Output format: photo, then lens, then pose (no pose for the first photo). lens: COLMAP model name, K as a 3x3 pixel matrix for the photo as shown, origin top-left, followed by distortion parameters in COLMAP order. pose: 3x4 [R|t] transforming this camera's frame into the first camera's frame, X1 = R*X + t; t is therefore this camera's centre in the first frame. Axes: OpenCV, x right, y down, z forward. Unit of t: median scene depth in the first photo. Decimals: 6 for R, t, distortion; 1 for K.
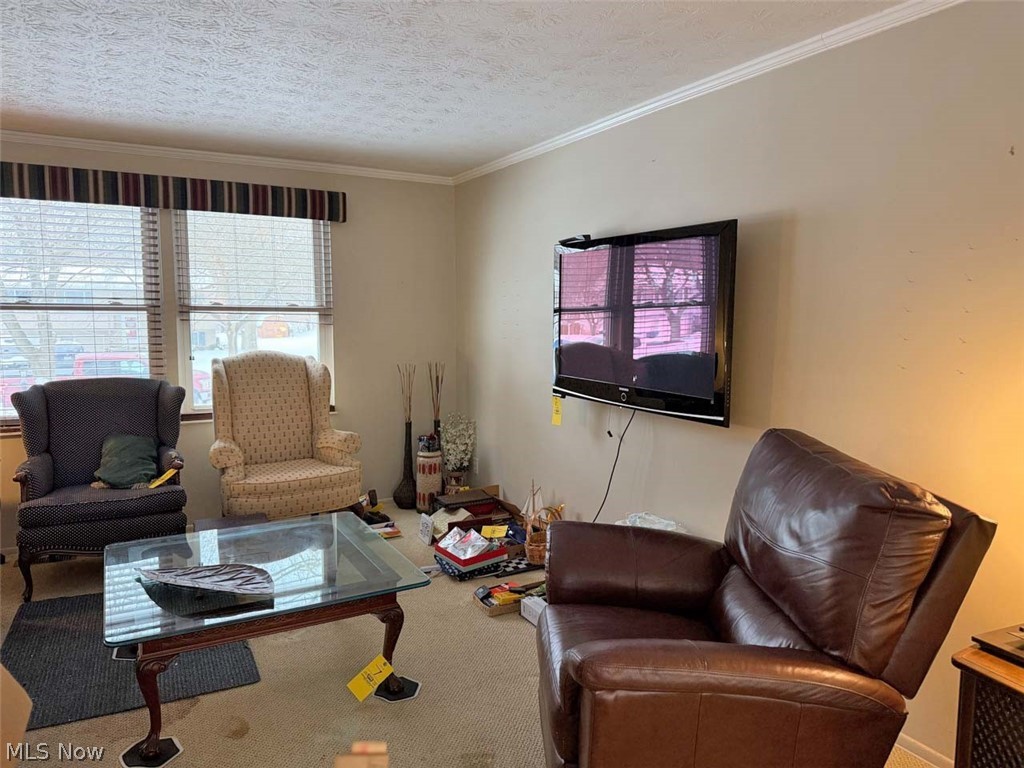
lens RADIAL K [[721.4, 0, 513.8], [0, 721.4, 387.6], [0, 0, 1]] dist [0.067065, -0.069558]
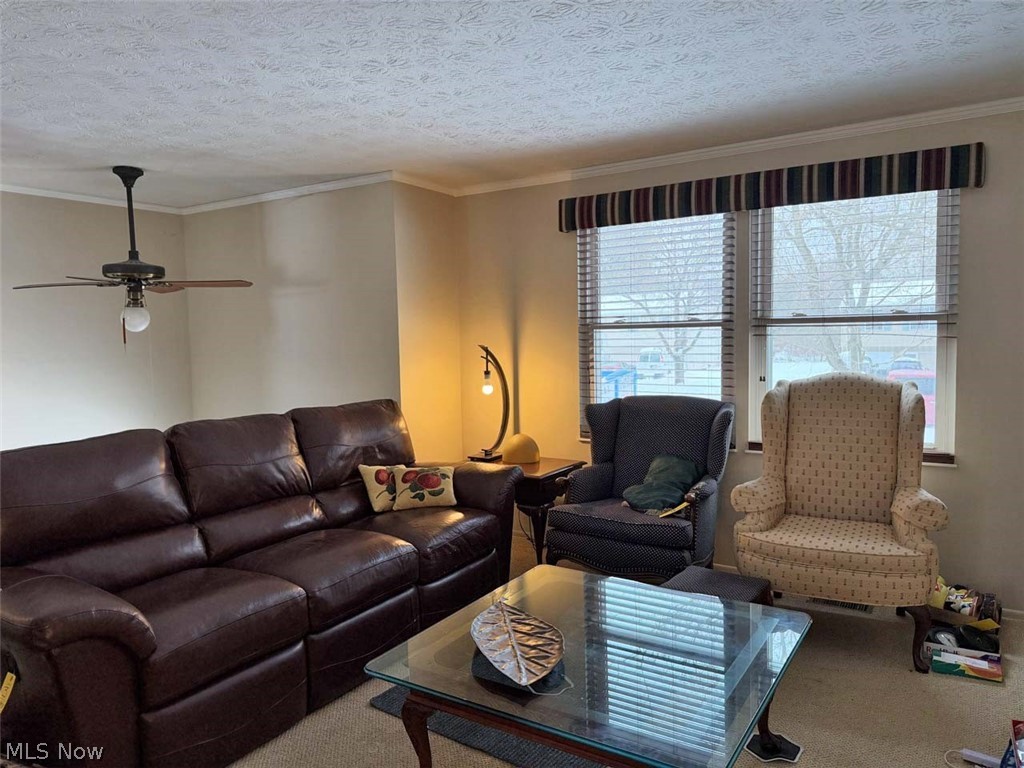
lens RADIAL K [[721.4, 0, 510.6], [0, 721.4, 386.7], [0, 0, 1]] dist [0.067065, -0.069558]
pose [[0.474302, 0.051387, -0.878861, 0.179832], [-0.070887, 0.997283, 0.020055, -0.027607], [0.877504, 0.052788, 0.476656, 0.328869]]
